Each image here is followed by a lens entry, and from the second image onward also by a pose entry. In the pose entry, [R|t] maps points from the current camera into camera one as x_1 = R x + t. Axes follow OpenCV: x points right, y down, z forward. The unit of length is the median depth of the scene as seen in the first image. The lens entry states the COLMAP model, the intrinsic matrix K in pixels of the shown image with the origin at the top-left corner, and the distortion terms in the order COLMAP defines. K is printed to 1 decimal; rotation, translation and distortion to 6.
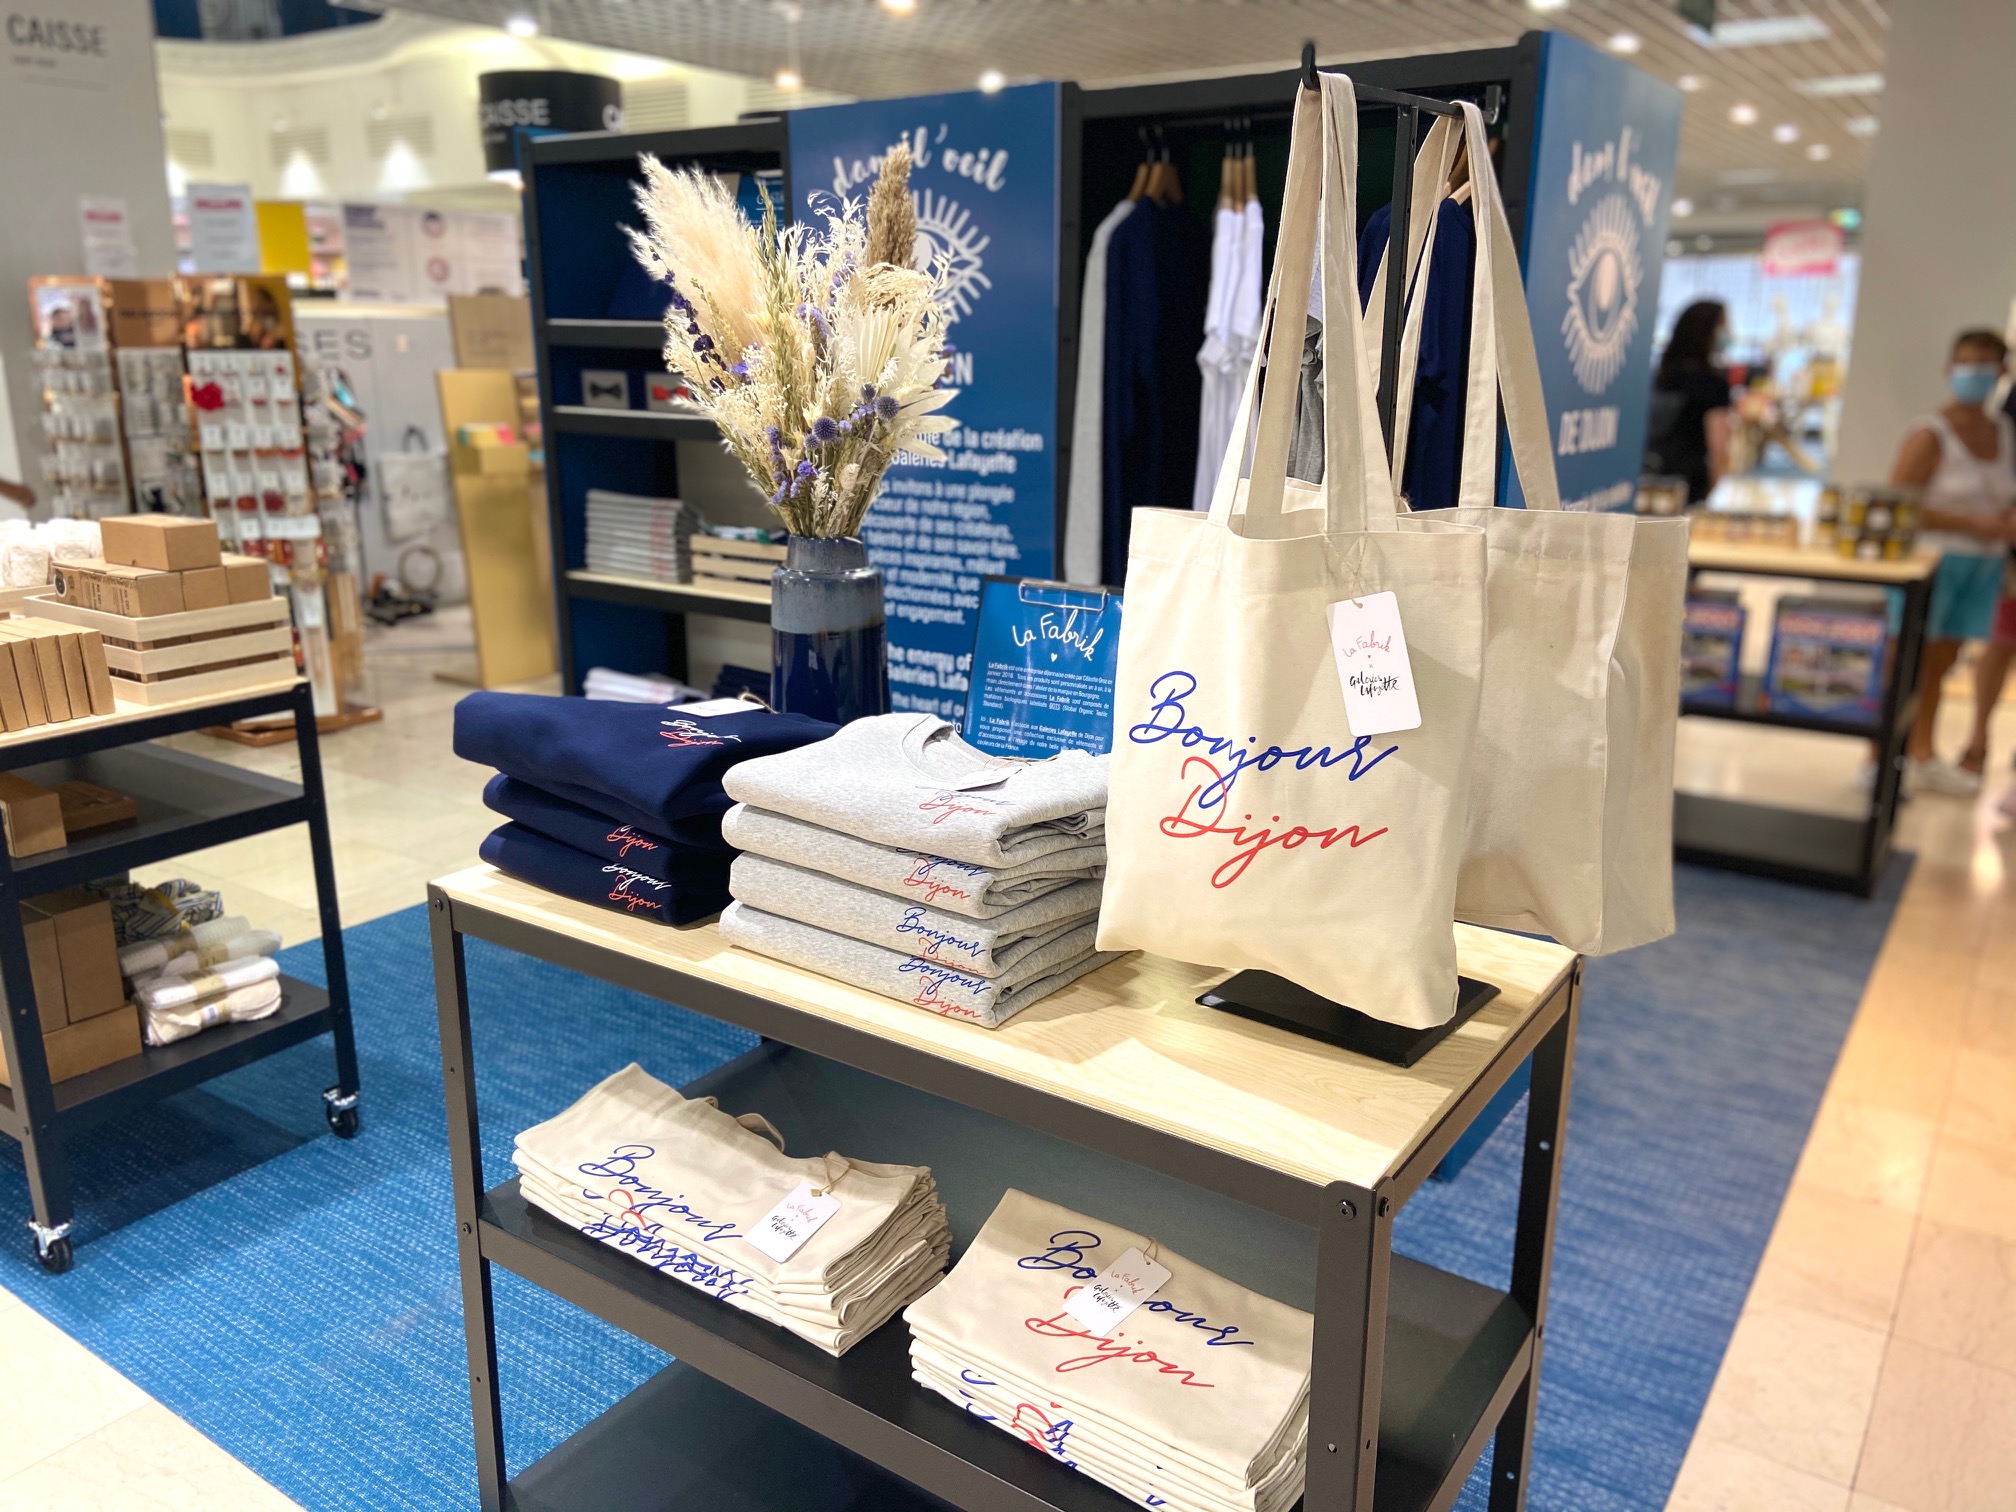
lens RADIAL K [[1510.1, 0, 1008.0], [0, 1510.1, 756.0], [0, 0, 1]] dist [0.123111, -0.158406]
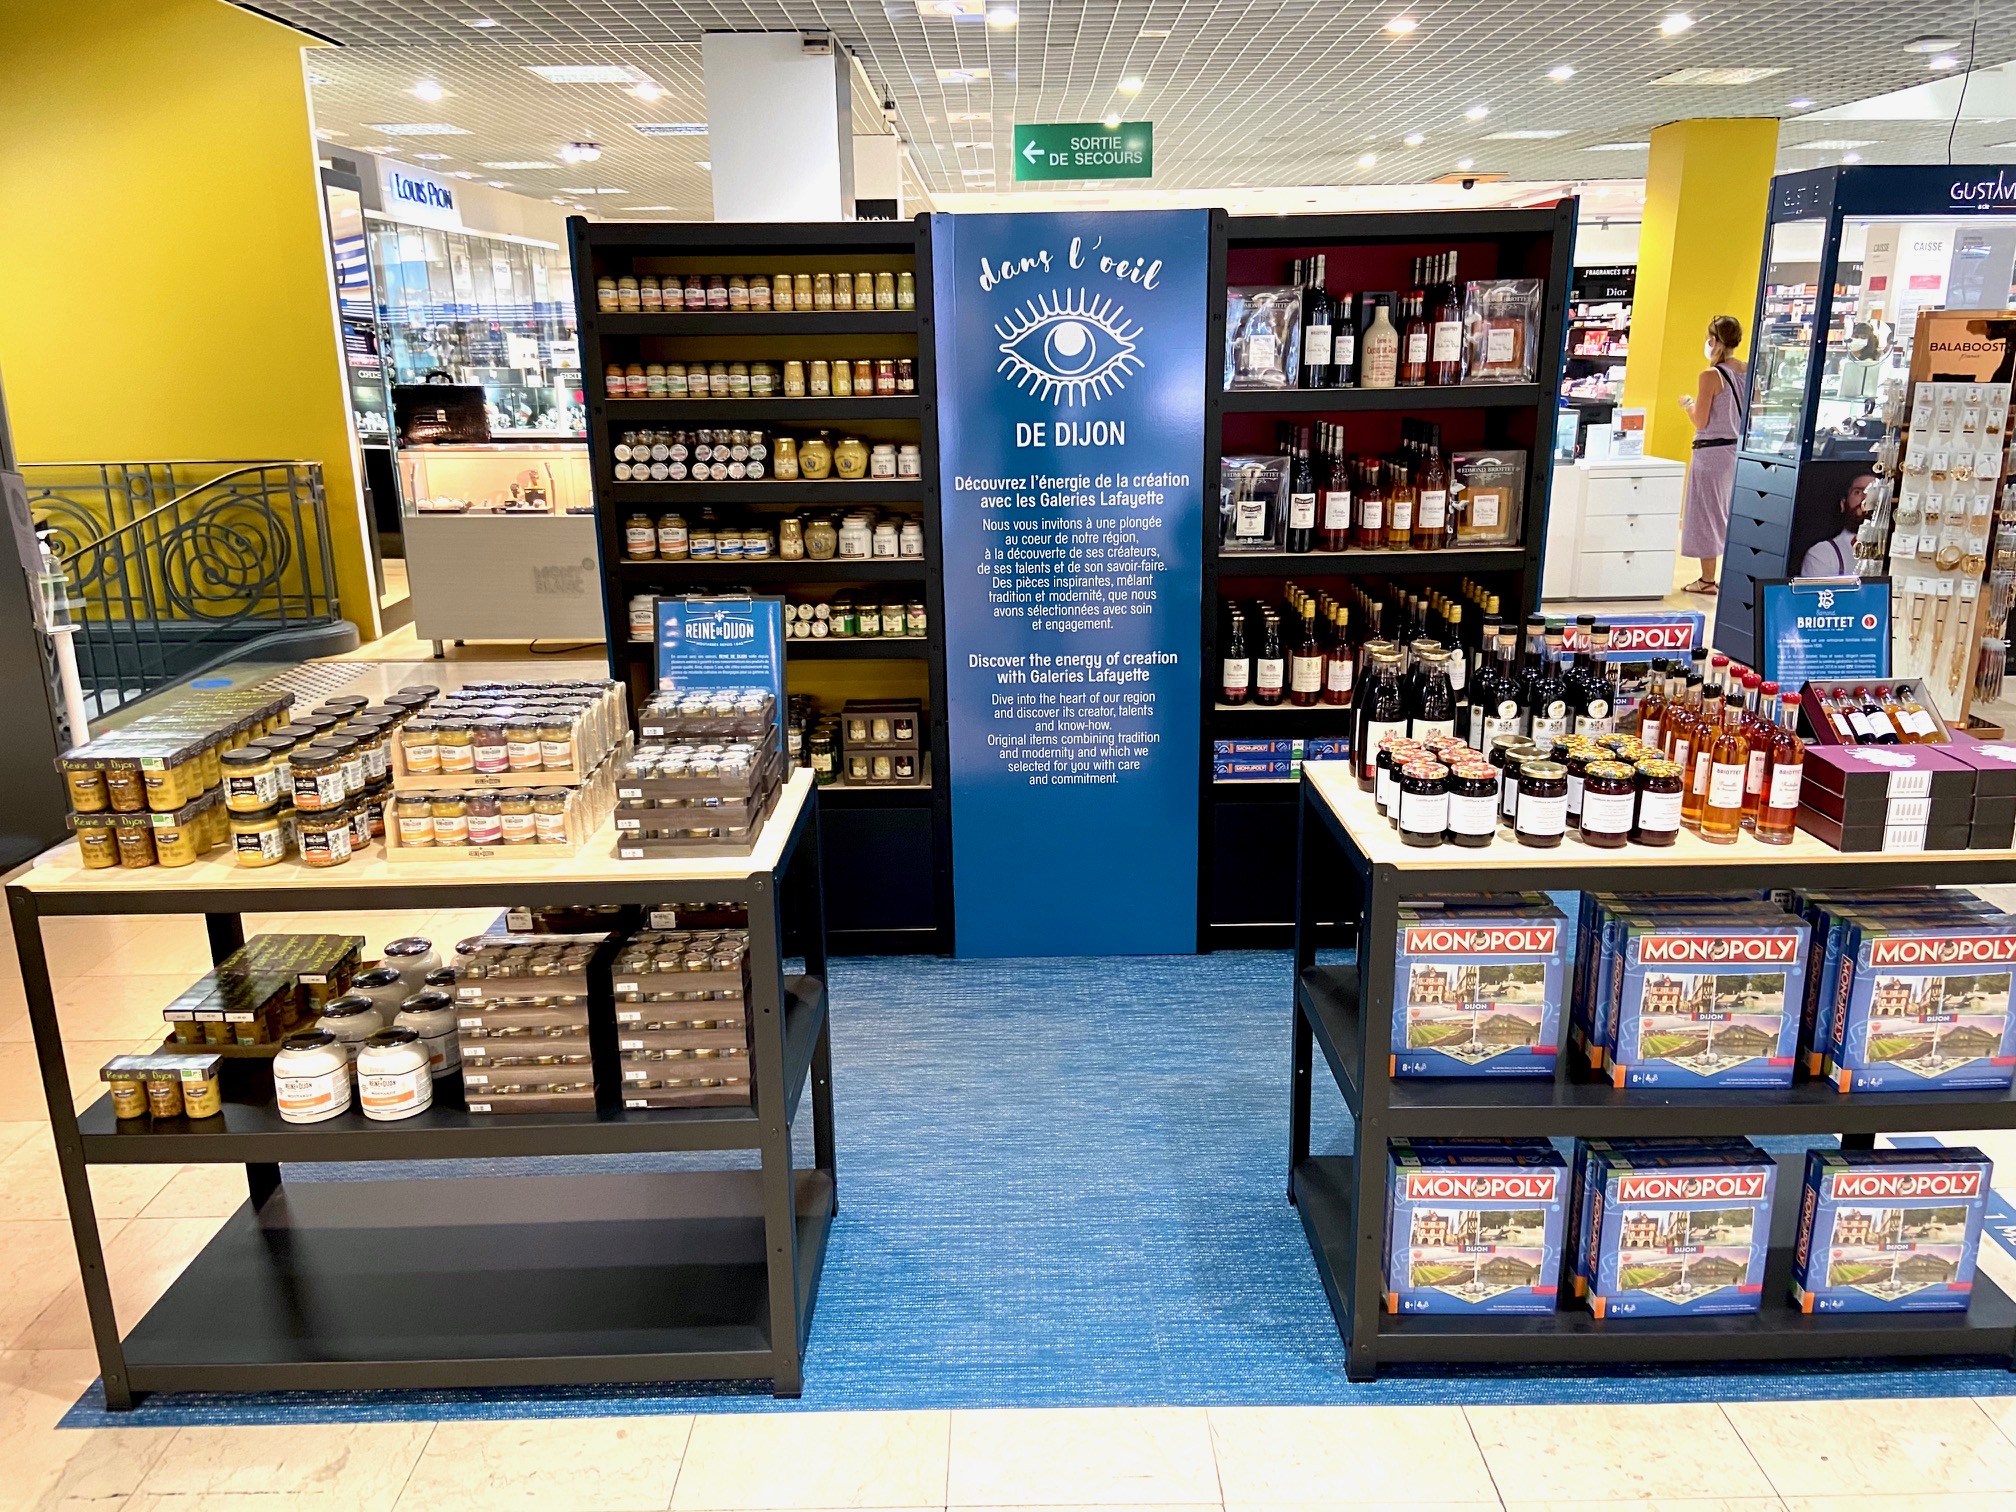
lens RADIAL K [[1510.1, 0, 1008.0], [0, 1510.1, 756.0], [0, 0, 1]] dist [0.123111, -0.158406]
pose [[0.815606, -0.171816, 0.552509, -0.817517], [0.170341, 0.983877, 0.054505, -0.067070], [-0.552965, 0.049661, 0.831723, 0.012784]]
